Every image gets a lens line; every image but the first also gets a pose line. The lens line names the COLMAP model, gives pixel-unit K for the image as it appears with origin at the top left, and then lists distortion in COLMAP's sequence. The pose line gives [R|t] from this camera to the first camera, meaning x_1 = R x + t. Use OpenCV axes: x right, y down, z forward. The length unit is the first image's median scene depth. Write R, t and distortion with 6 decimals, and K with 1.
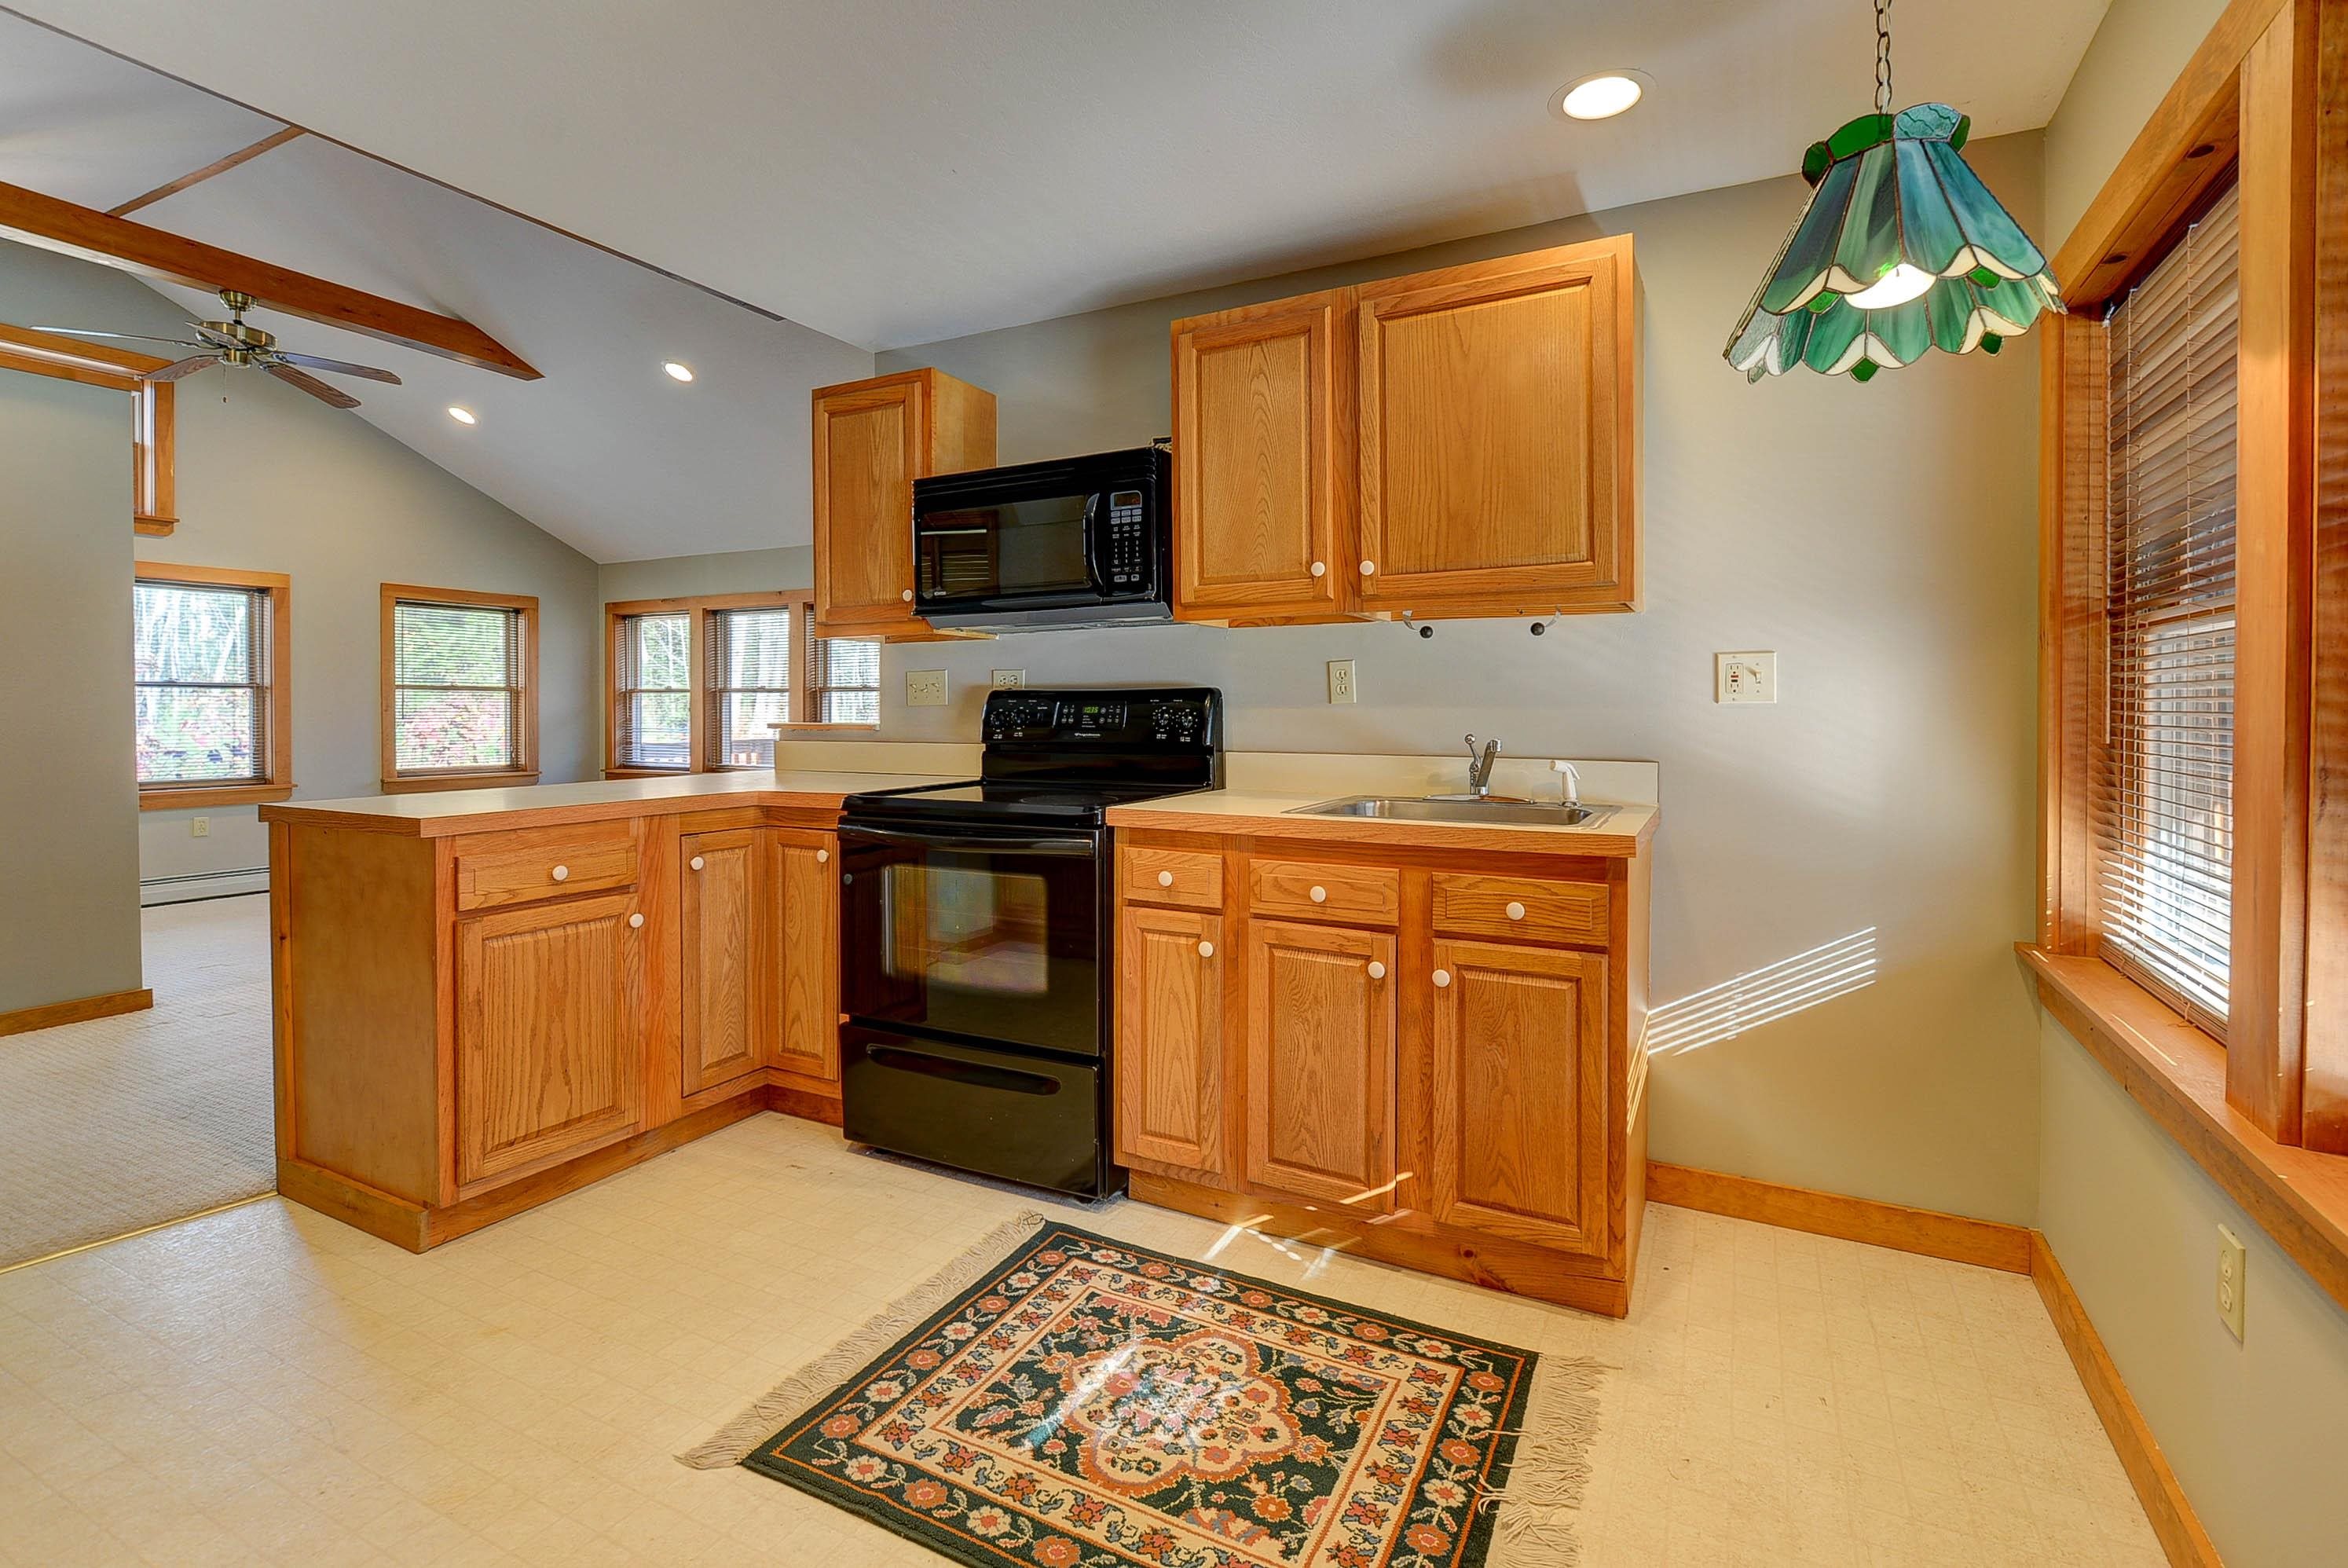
lens RADIAL K [[1048.4, 0, 1166.7], [0, 1048.4, 728.7], [0, 0, 1]] dist [0.019477, -0.015382]
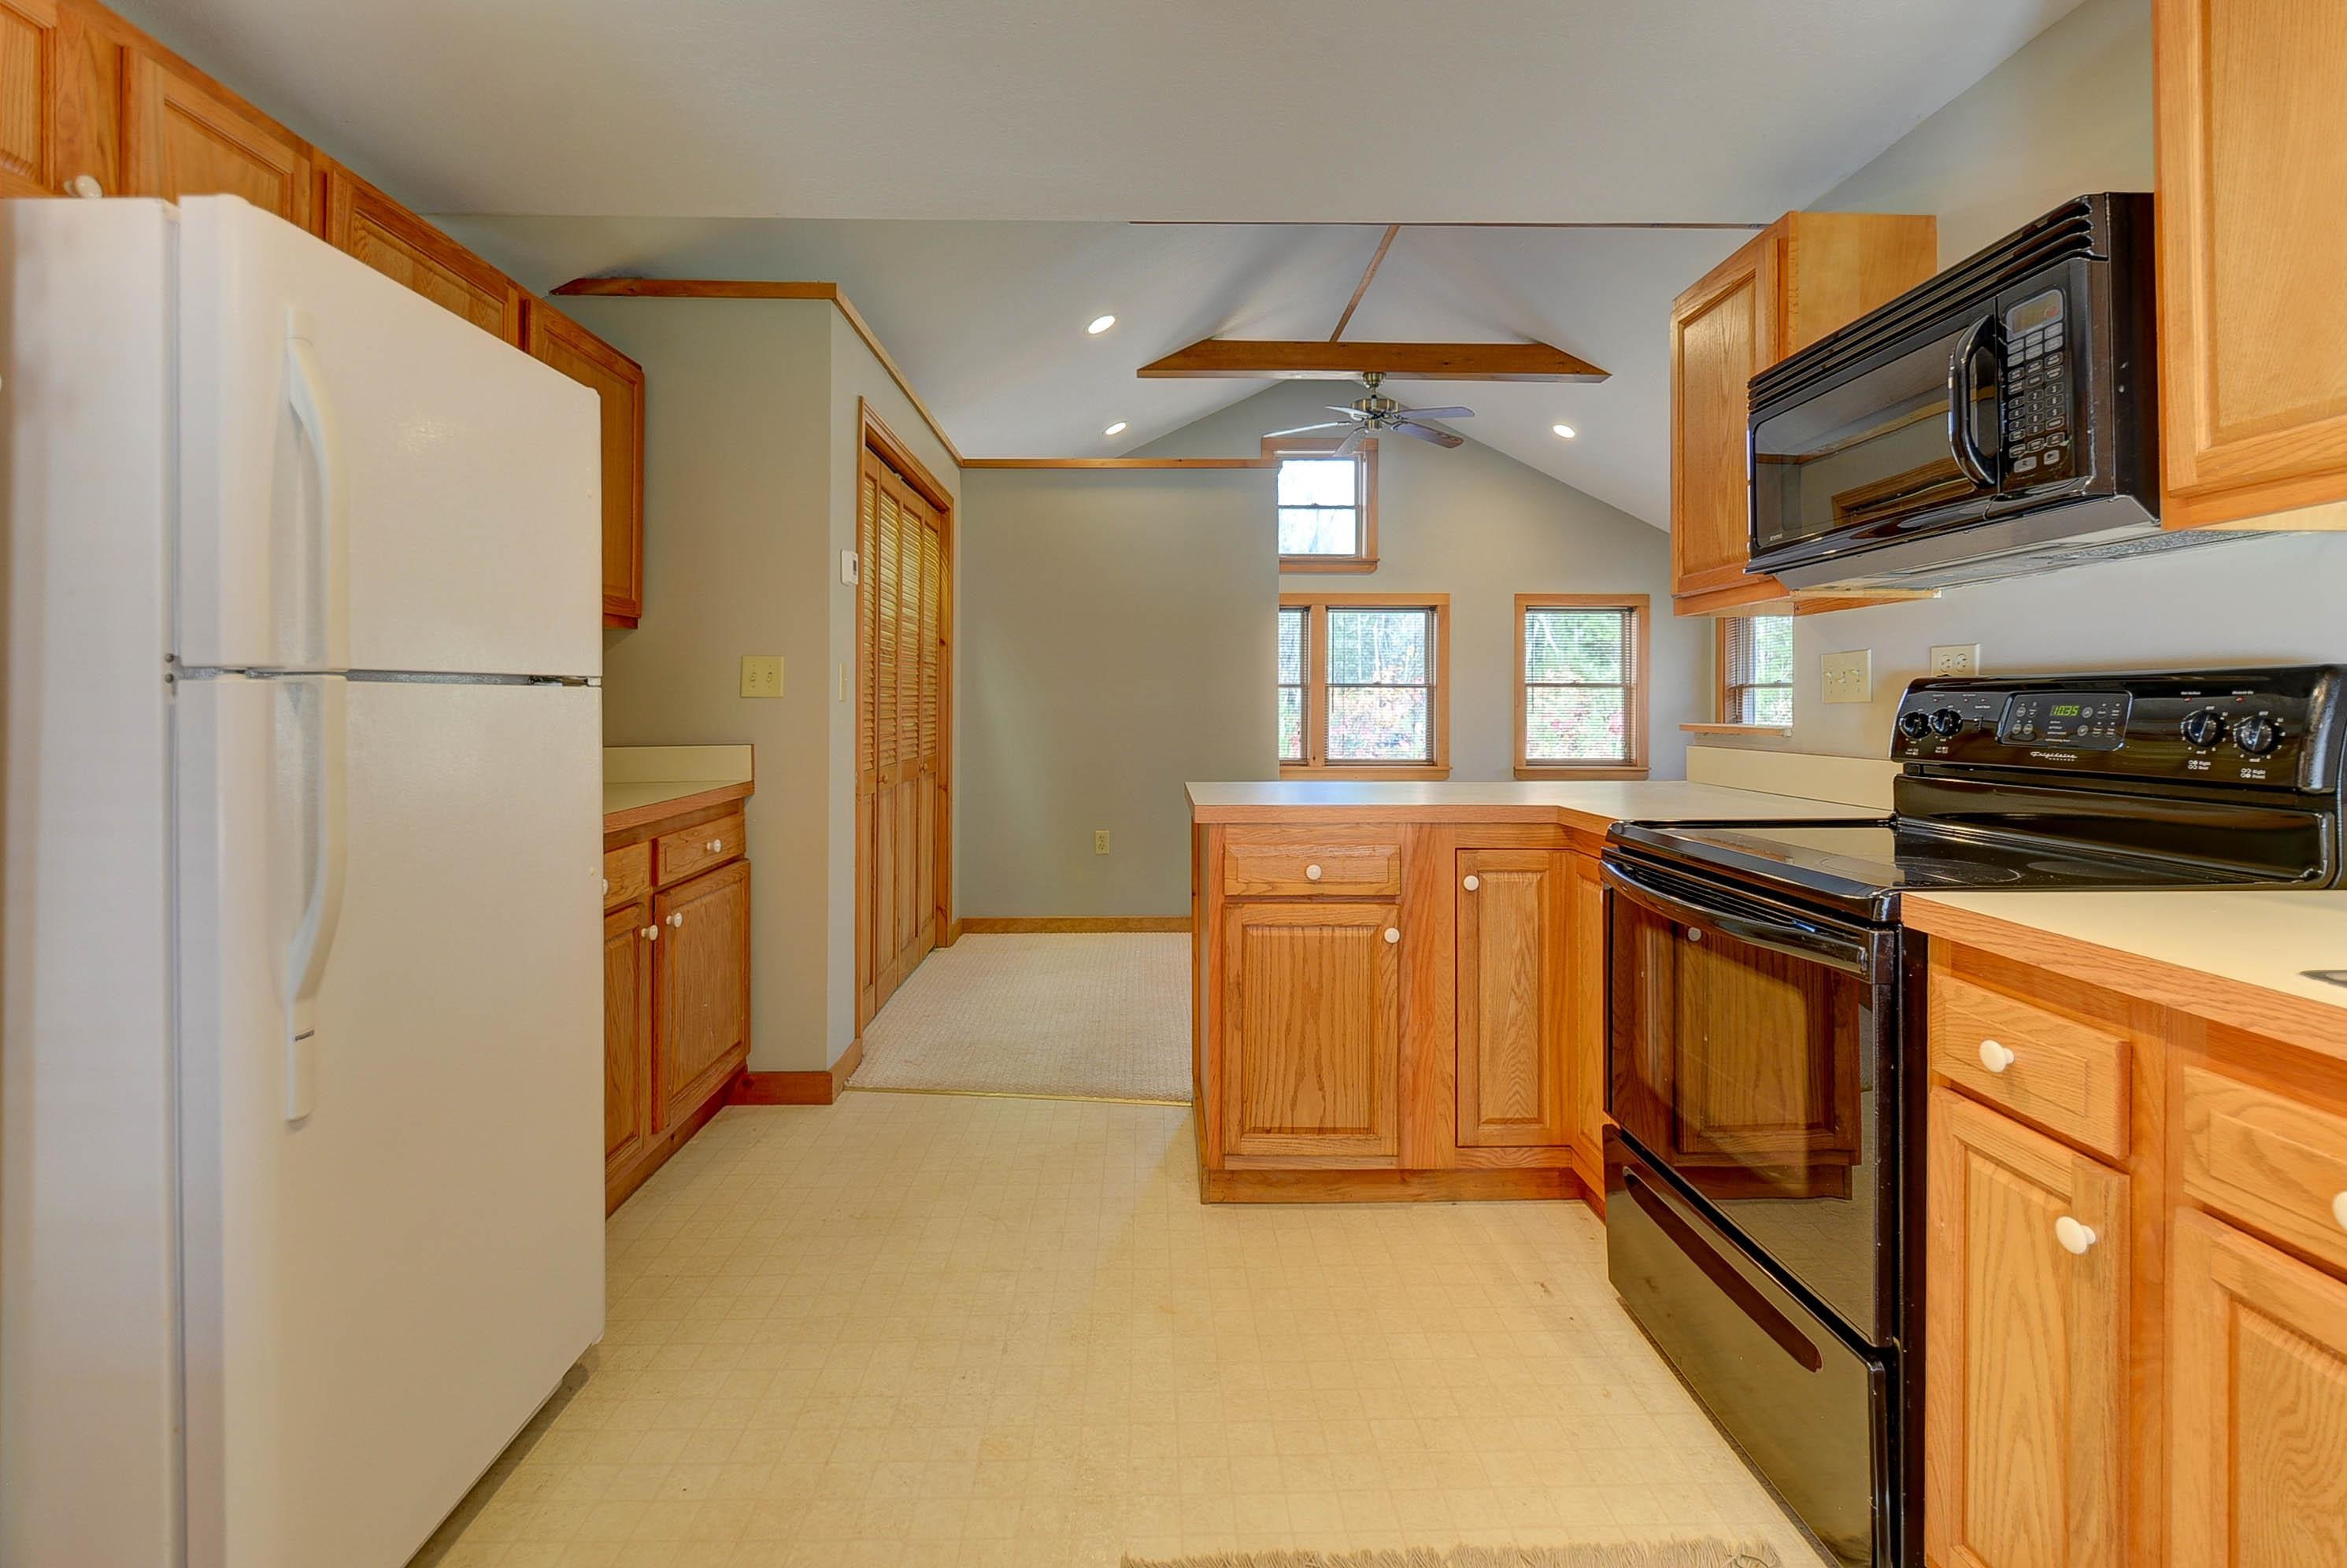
lens RADIAL K [[1066.2, 0, 1181.1], [0, 1066.2, 699.0], [0, 0, 1]] dist [0.000224, -0.002043]
pose [[0.500248, -0.001350, -0.865881, 0.233780], [-0.019557, 0.999726, -0.012858, -0.010099], [0.865662, 0.023366, 0.500084, 0.405456]]
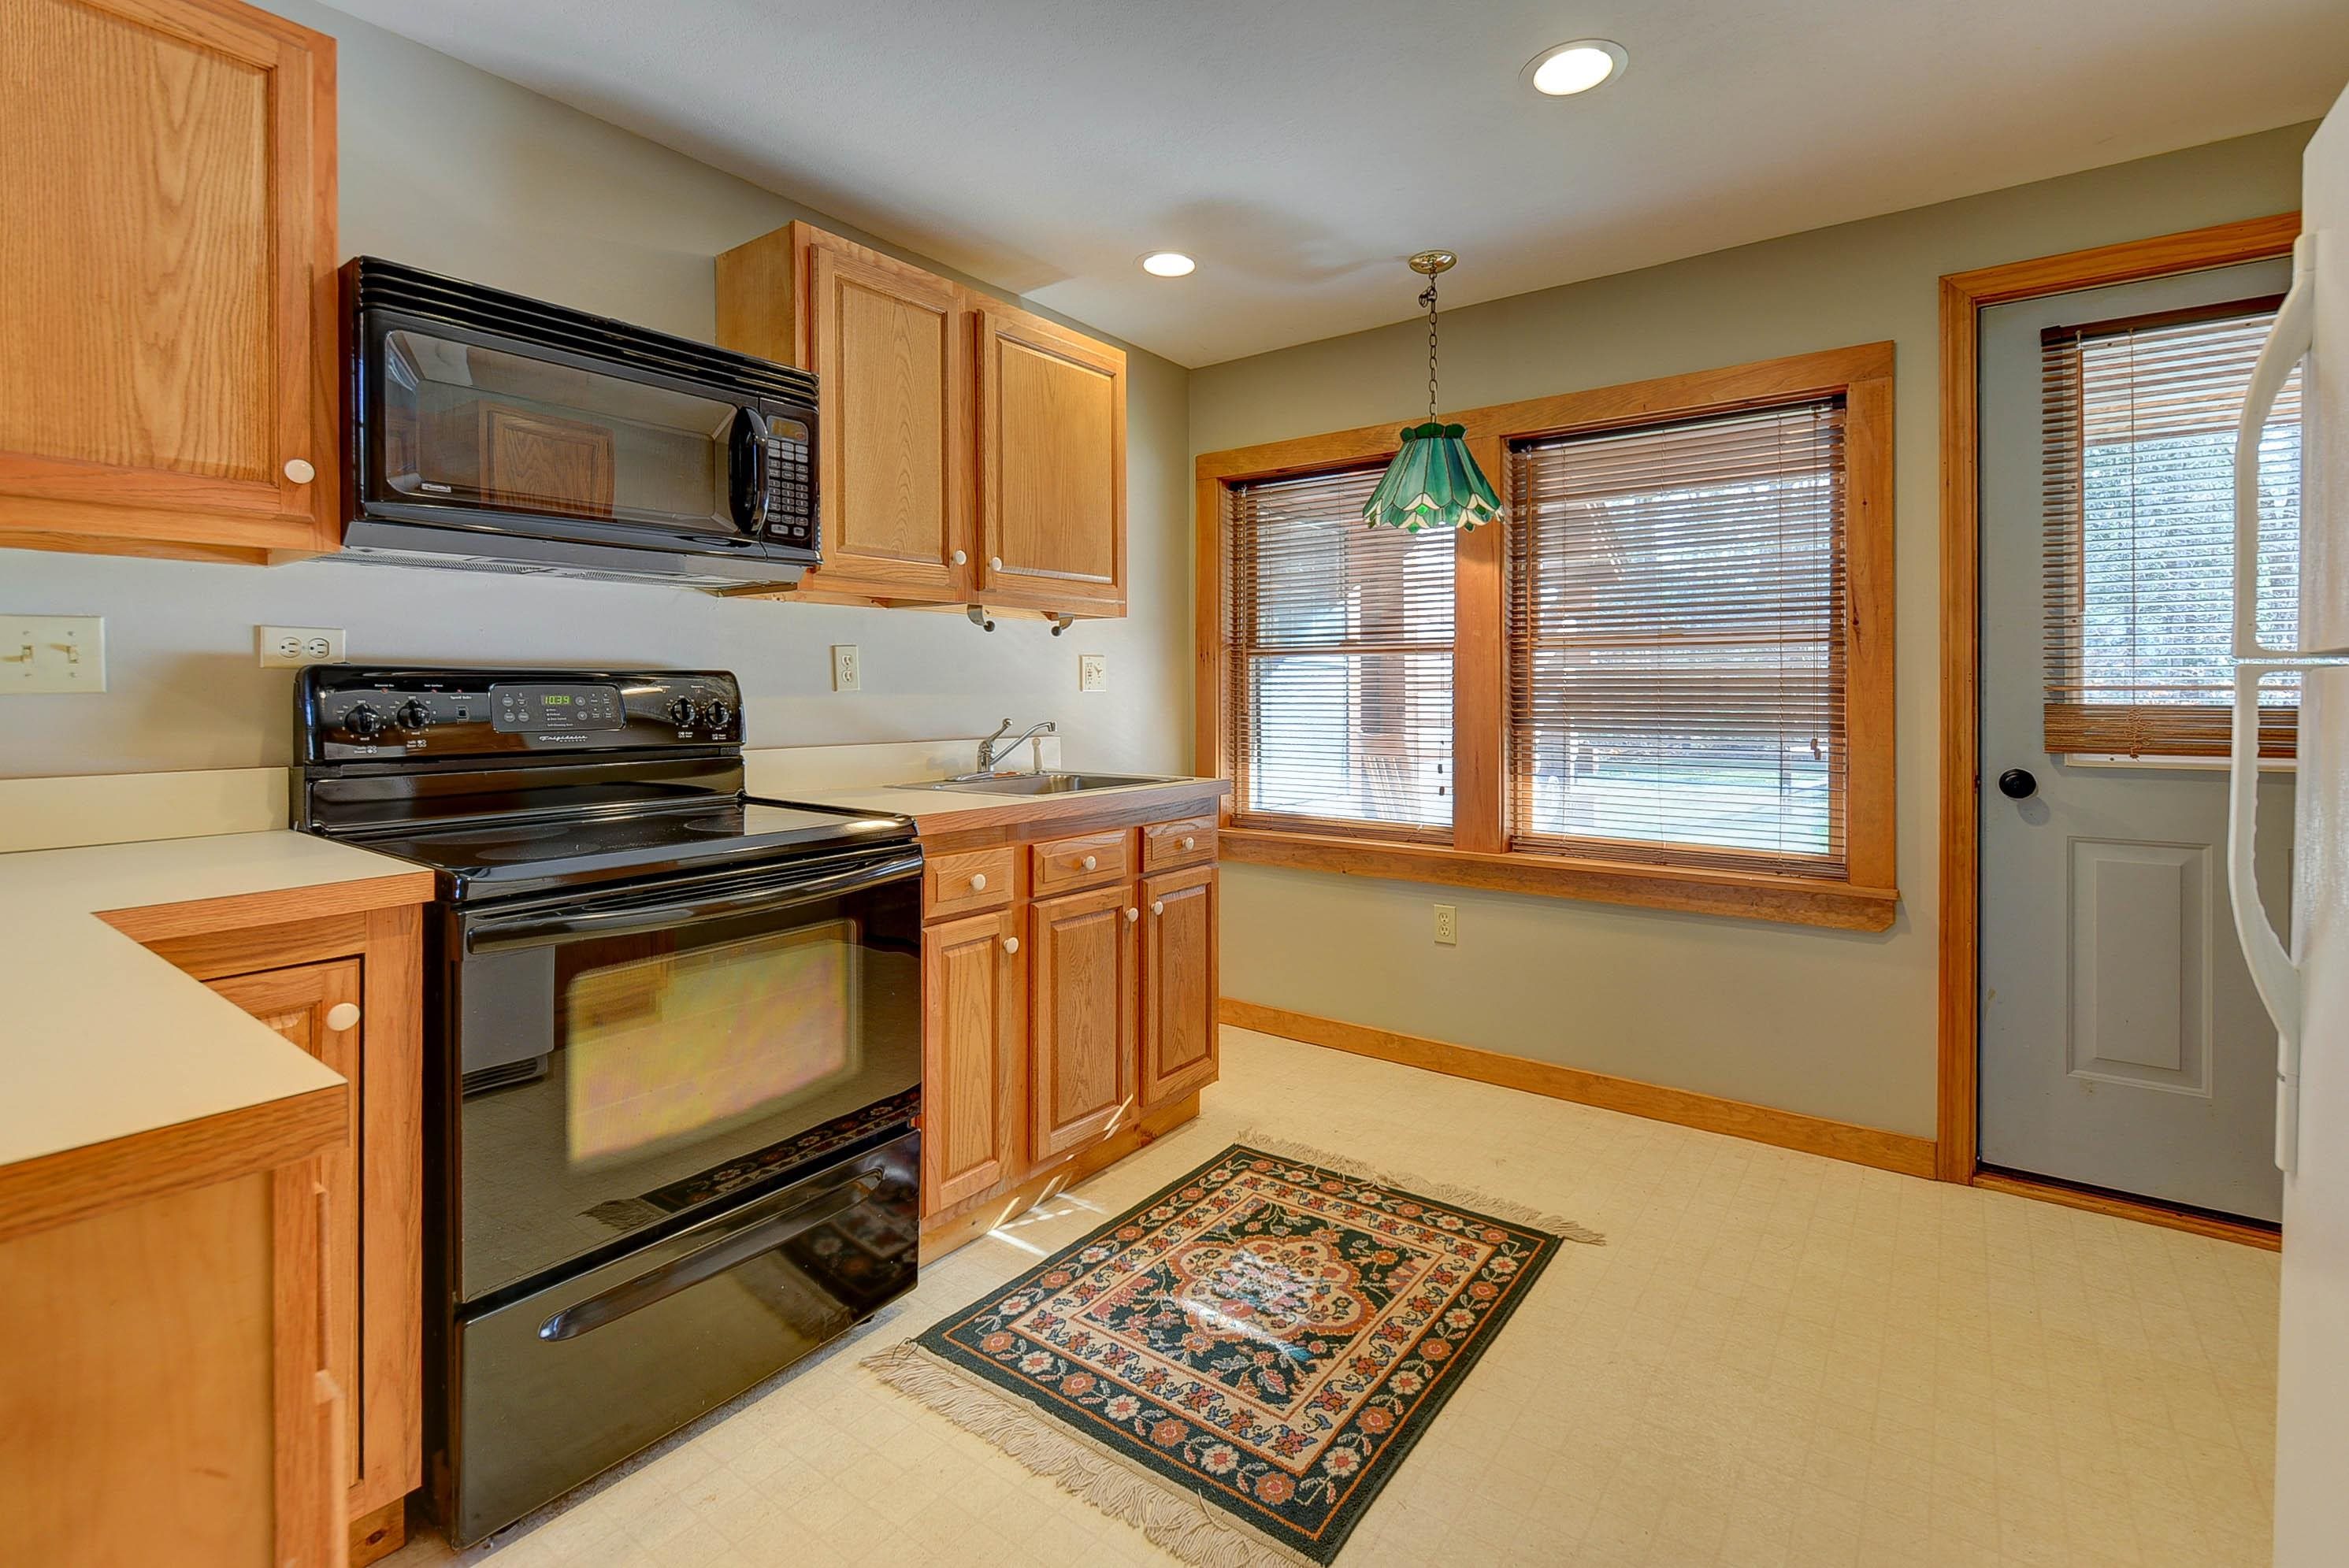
lens RADIAL K [[1100.2, 0, 1169.1], [0, 1100.2, 702.0], [0, 0, 1]] dist [0.002533, -0.000197]
pose [[0.154782, -0.007926, 0.987917, -0.894836], [0.023102, 0.999723, 0.004401, -0.014098], [-0.987679, 0.022142, 0.154922, 0.663170]]
